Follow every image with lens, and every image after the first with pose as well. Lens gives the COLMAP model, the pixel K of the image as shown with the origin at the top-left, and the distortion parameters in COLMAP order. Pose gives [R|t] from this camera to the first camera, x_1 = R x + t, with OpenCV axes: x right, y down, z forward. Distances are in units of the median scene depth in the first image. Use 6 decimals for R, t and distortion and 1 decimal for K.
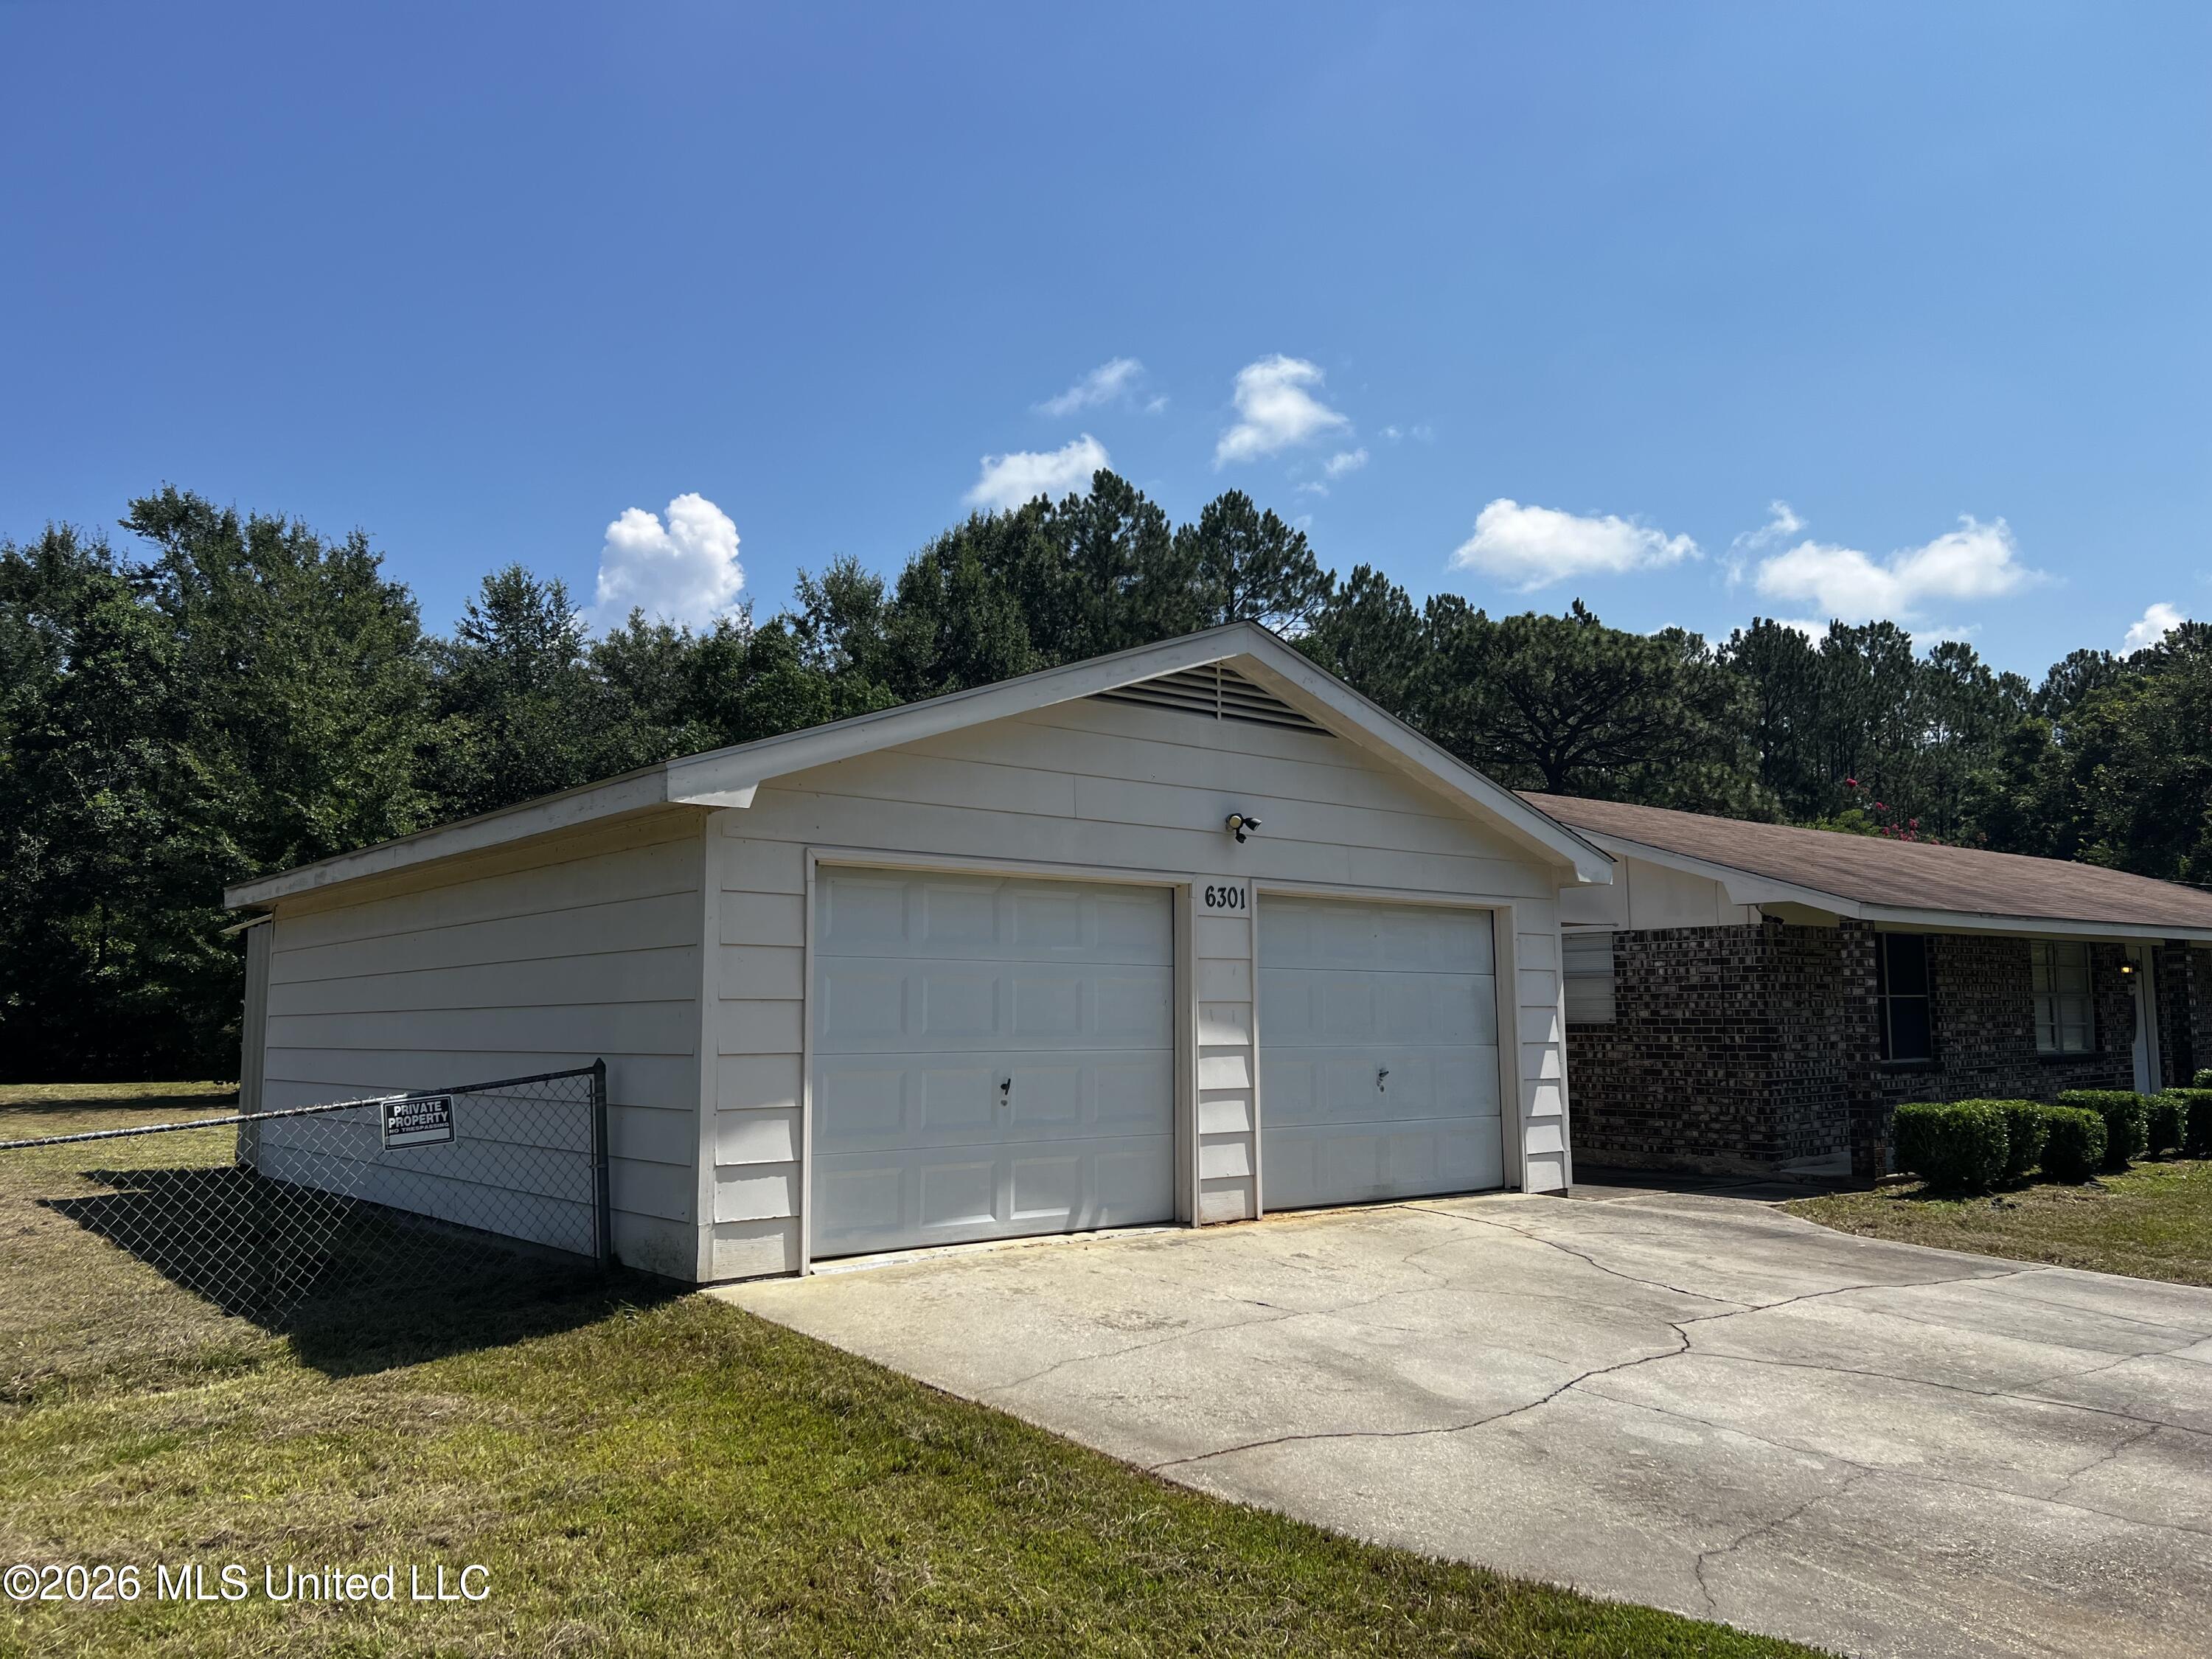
lens RADIAL K [[1669.0, 0, 1115.1], [0, 1669.0, 850.8], [0, 0, 1]] dist [0.050973, -0.050889]
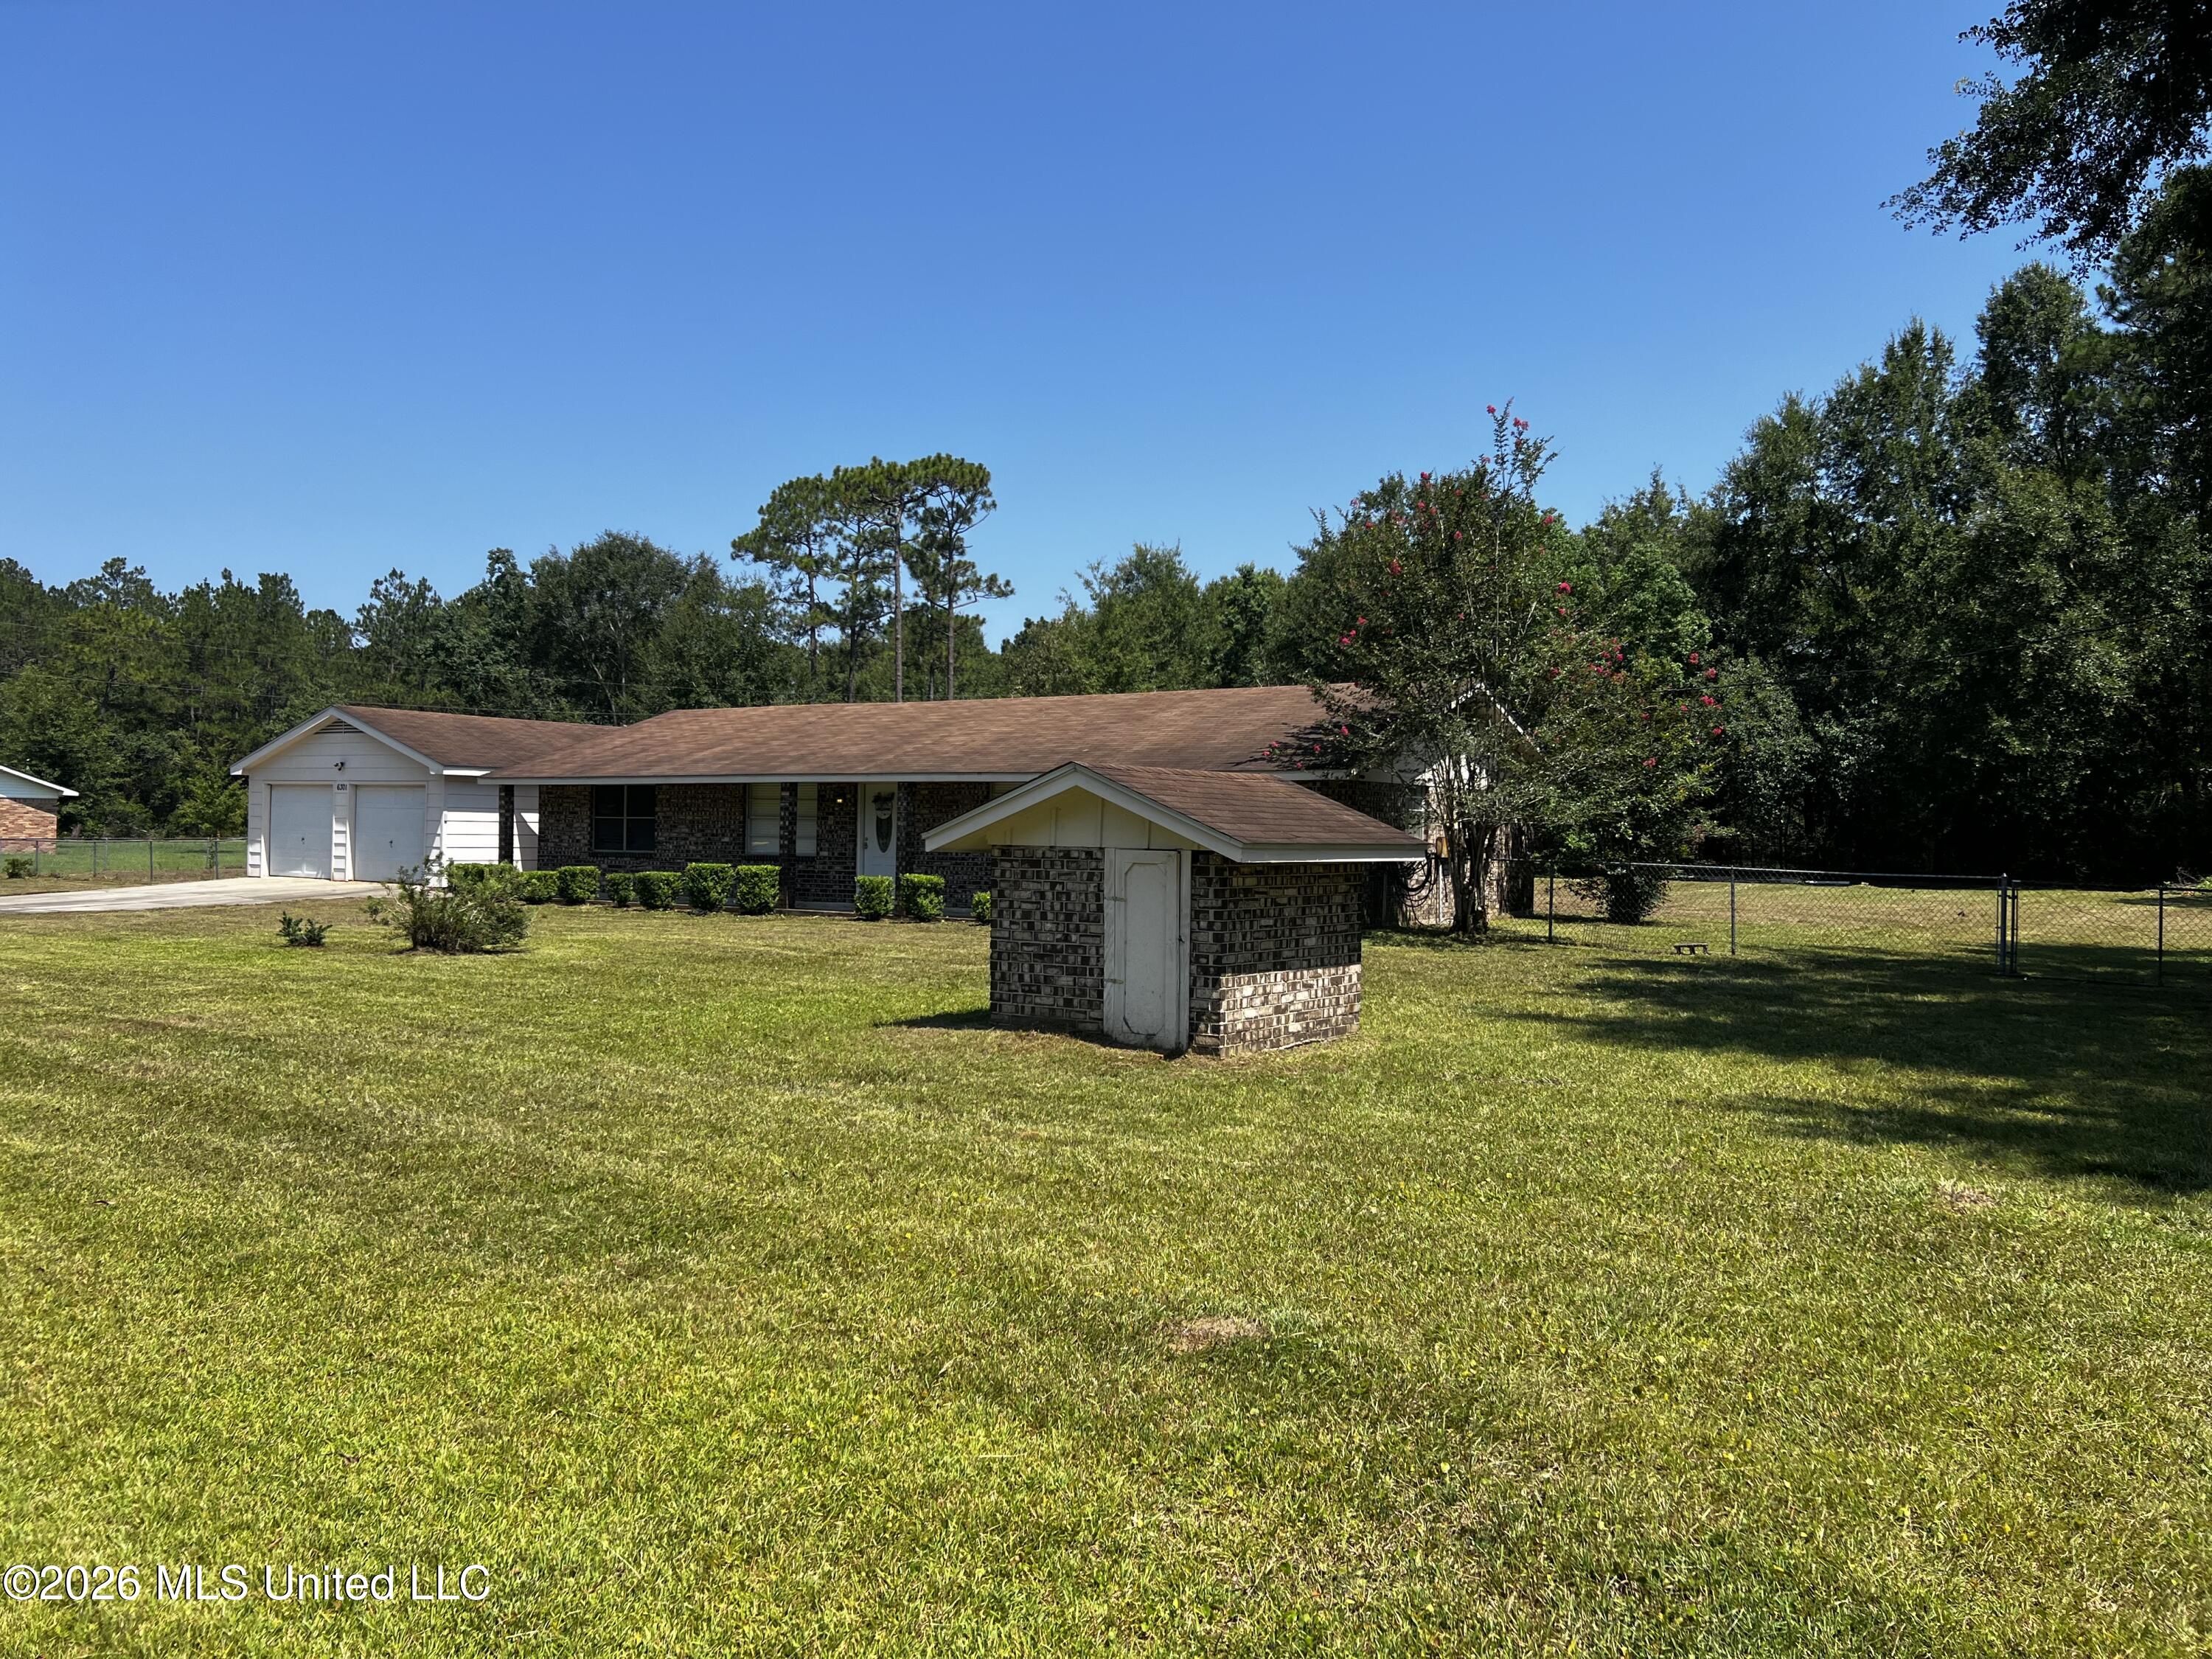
lens RADIAL K [[1668.8, 0, 1108.1], [0, 1668.8, 824.0], [0, 0, 1]] dist [0.056666, -0.054071]
pose [[0.277199, 0.007104, -0.960786, 3.794430], [0.077738, 0.996528, 0.029797, 0.122260], [0.957662, -0.082950, 0.275685, 1.545840]]
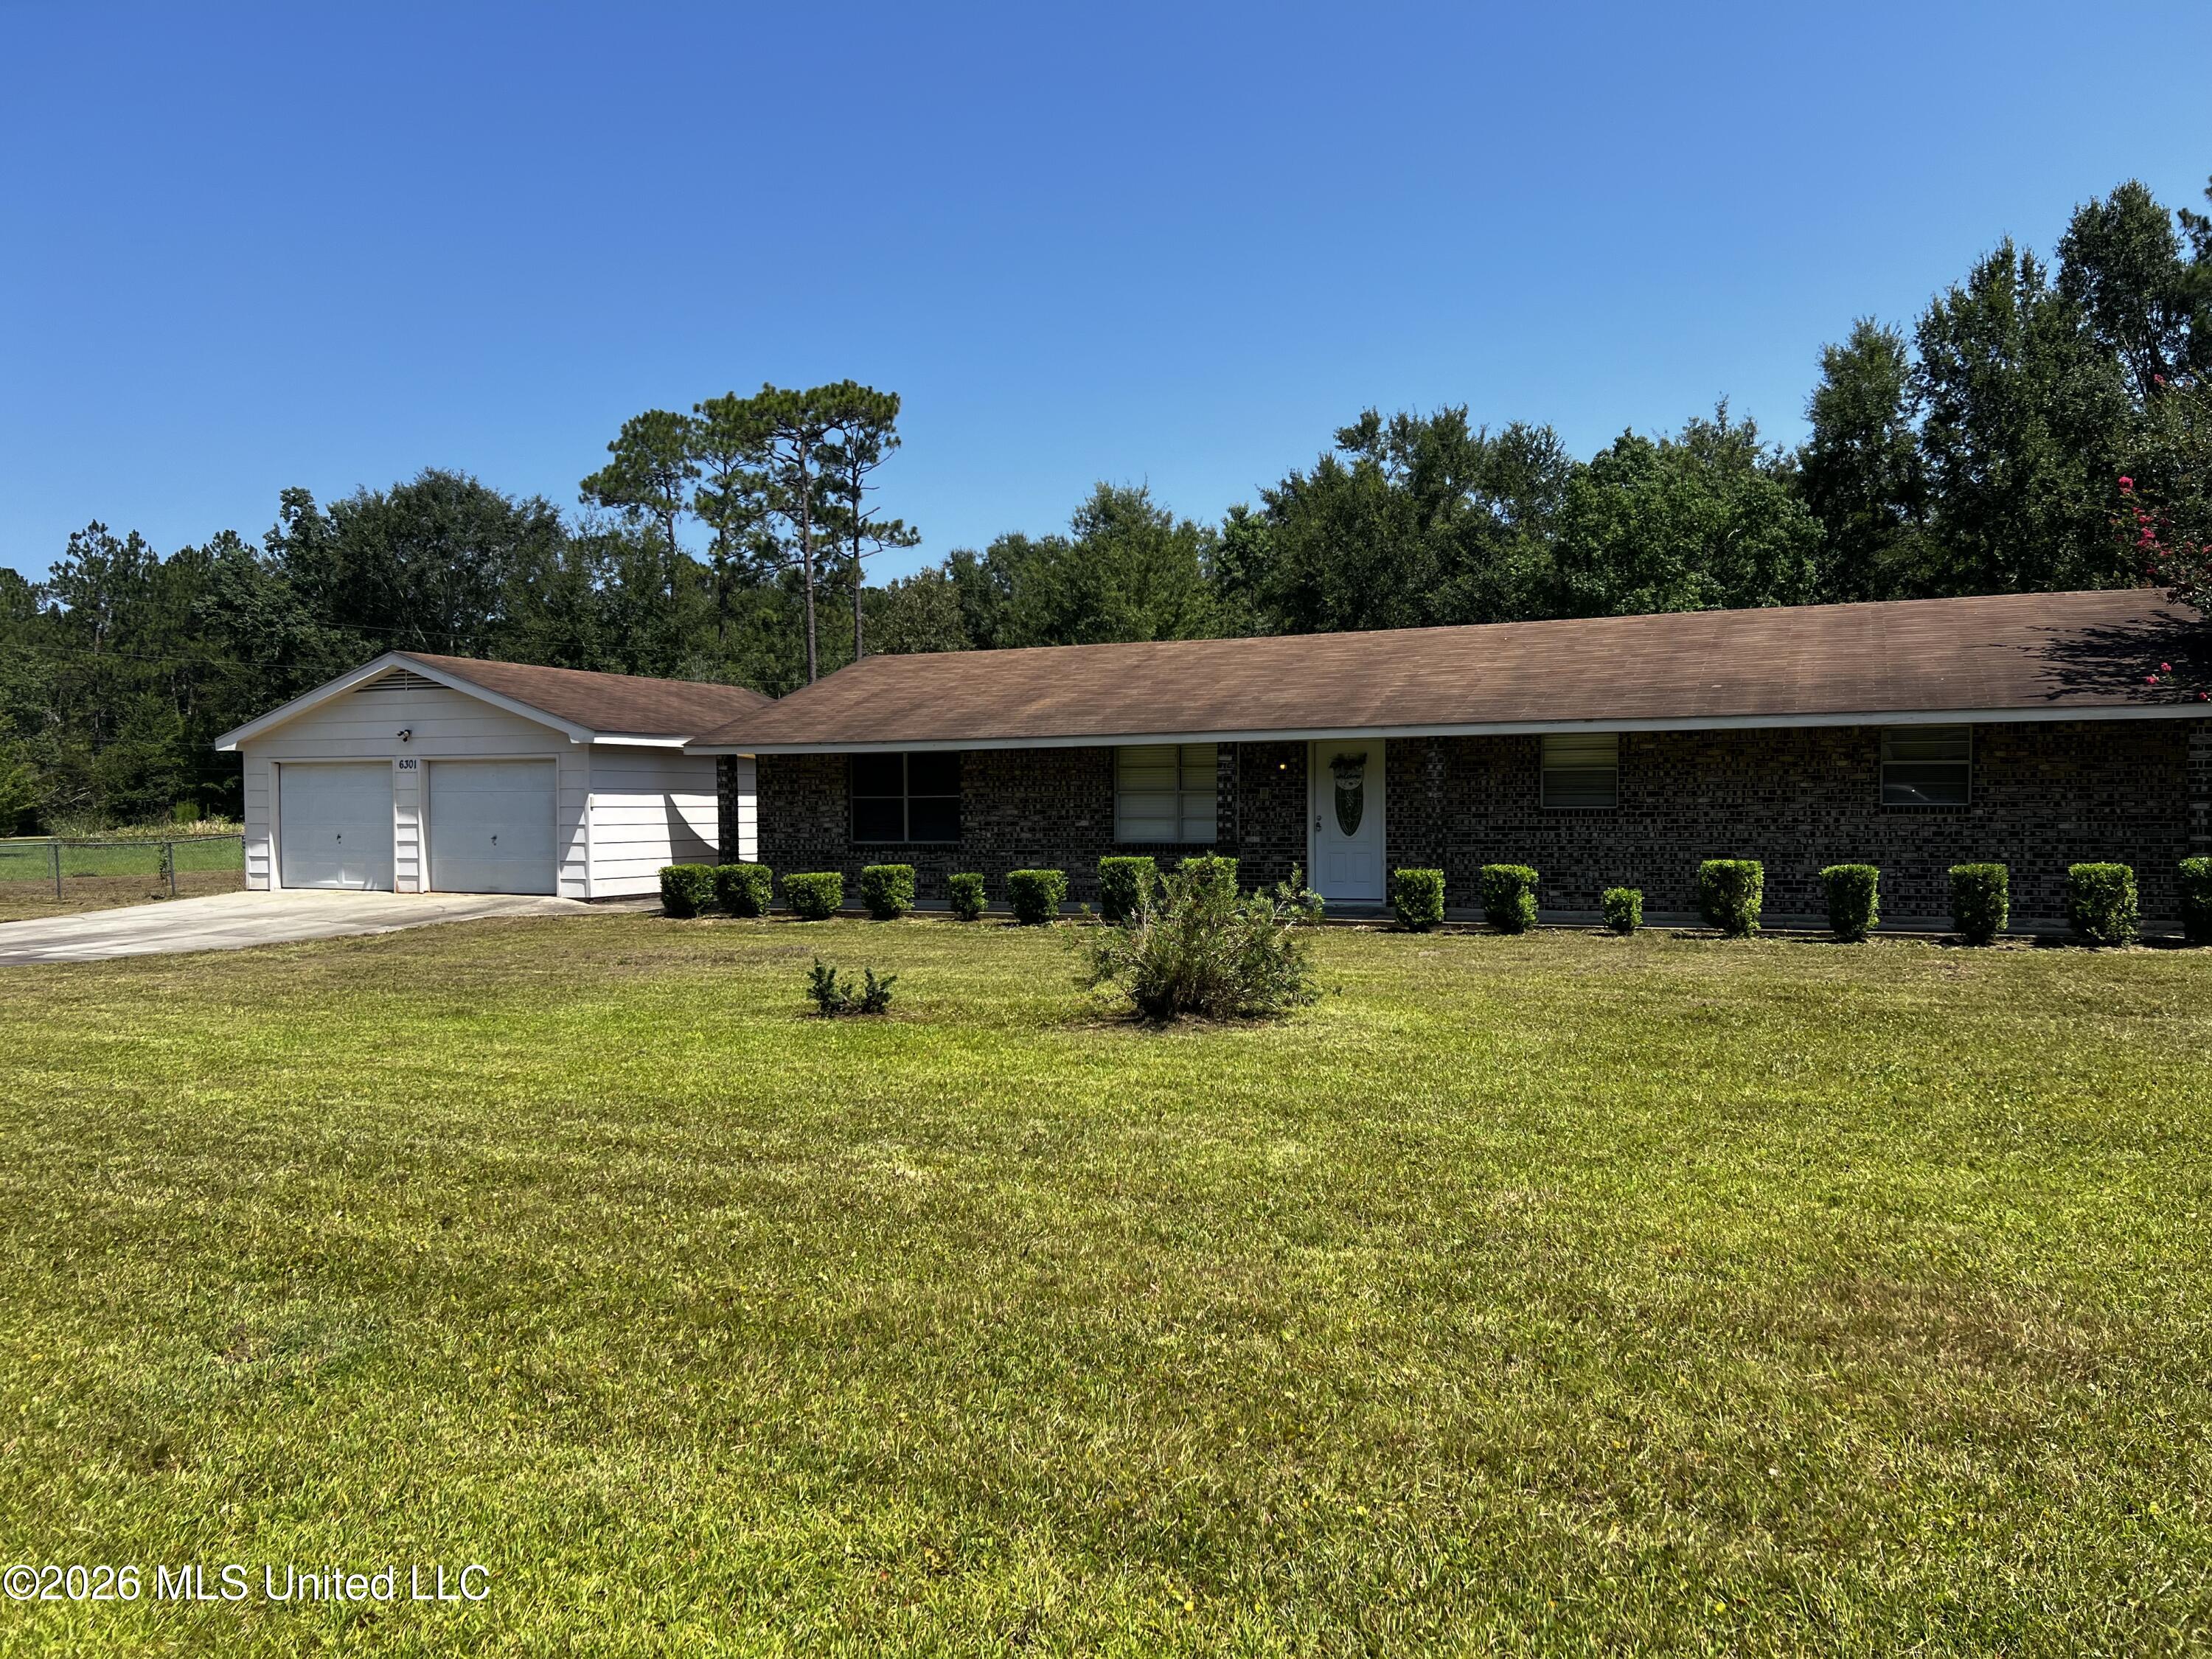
lens RADIAL K [[1669.0, 0, 1115.1], [0, 1669.0, 850.8], [0, 0, 1]] dist [0.050973, -0.050889]
pose [[0.439227, 0.028335, -0.897929, 2.778959], [0.093387, 0.992648, 0.077005, 0.061526], [0.893509, -0.117677, 0.433351, 0.845199]]
